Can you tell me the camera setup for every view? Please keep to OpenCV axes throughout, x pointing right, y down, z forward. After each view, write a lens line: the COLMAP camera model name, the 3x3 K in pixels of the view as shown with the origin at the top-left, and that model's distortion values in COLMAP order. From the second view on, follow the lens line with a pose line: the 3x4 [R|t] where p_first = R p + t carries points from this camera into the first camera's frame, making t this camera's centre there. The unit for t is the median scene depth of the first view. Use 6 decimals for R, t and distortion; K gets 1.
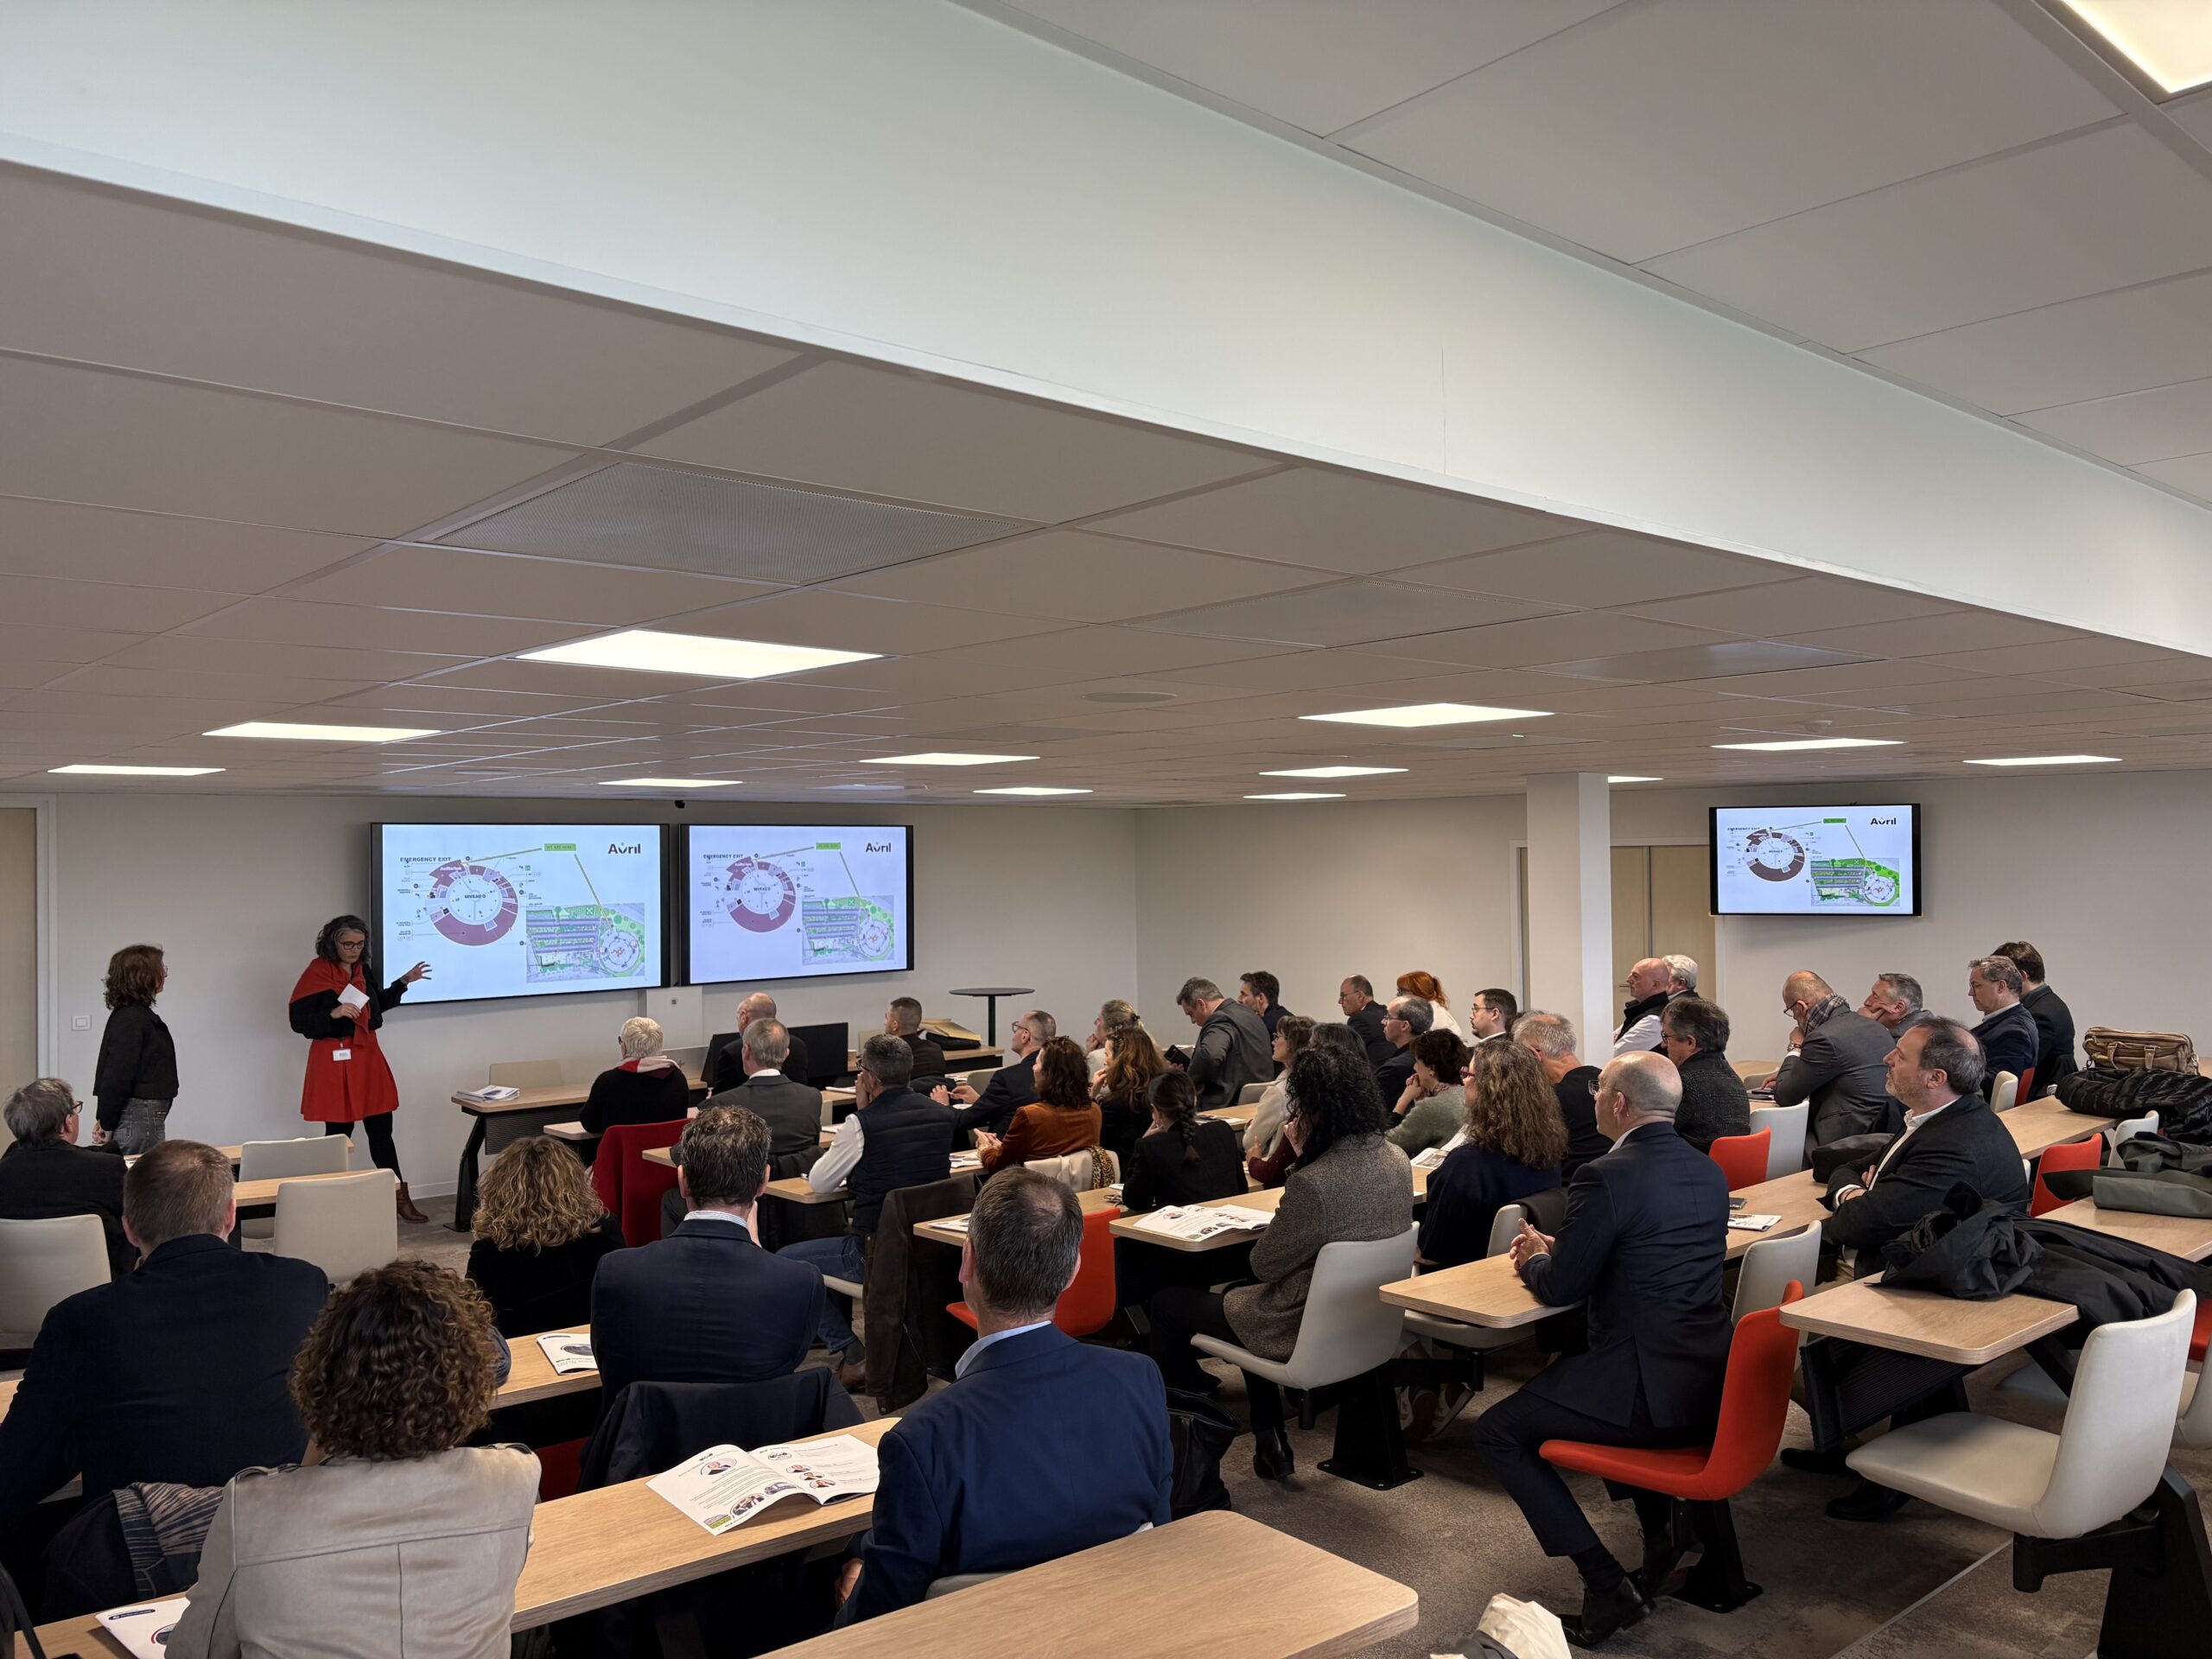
lens RADIAL K [[1684.9, 0, 1106.0], [0, 1684.9, 829.5], [0, 0, 1]] dist [0.006223, 0.003397]
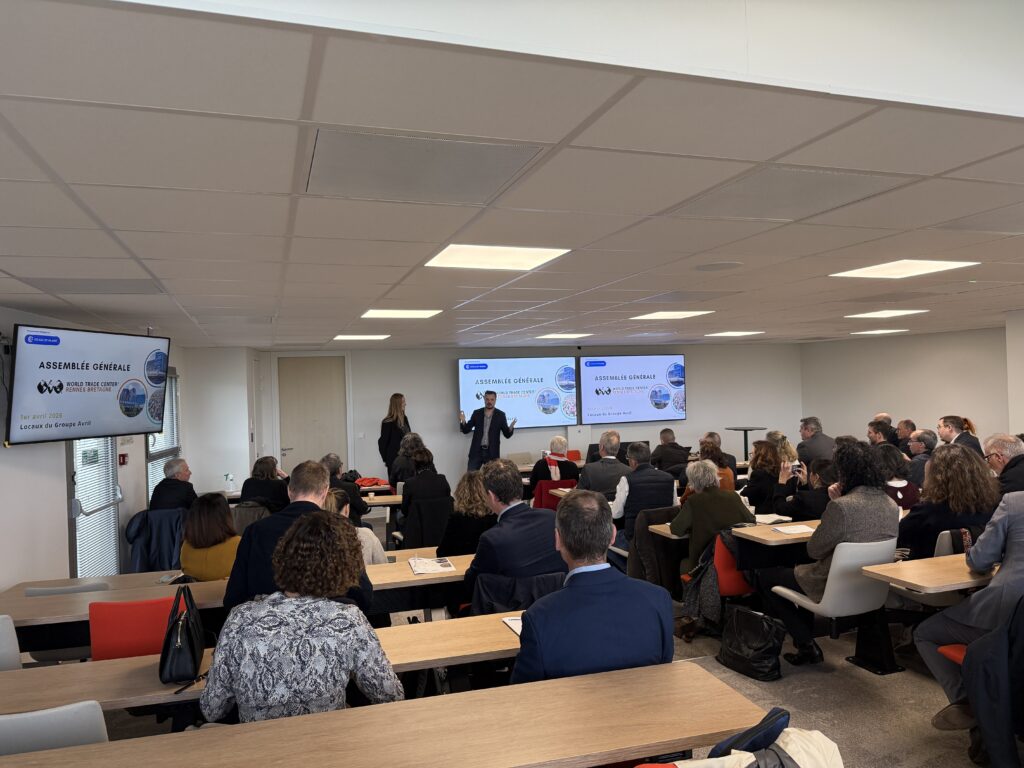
lens RADIAL K [[719.7, 0, 512.0], [0, 719.7, 384.0], [0, 0, 1]] dist [-0.003816, -0.005170]
pose [[0.917962, -0.022360, -0.396037, 0.112682], [0.030319, 0.999444, 0.013849, 0.038522], [0.395507, -0.024720, 0.918130, 0.096924]]
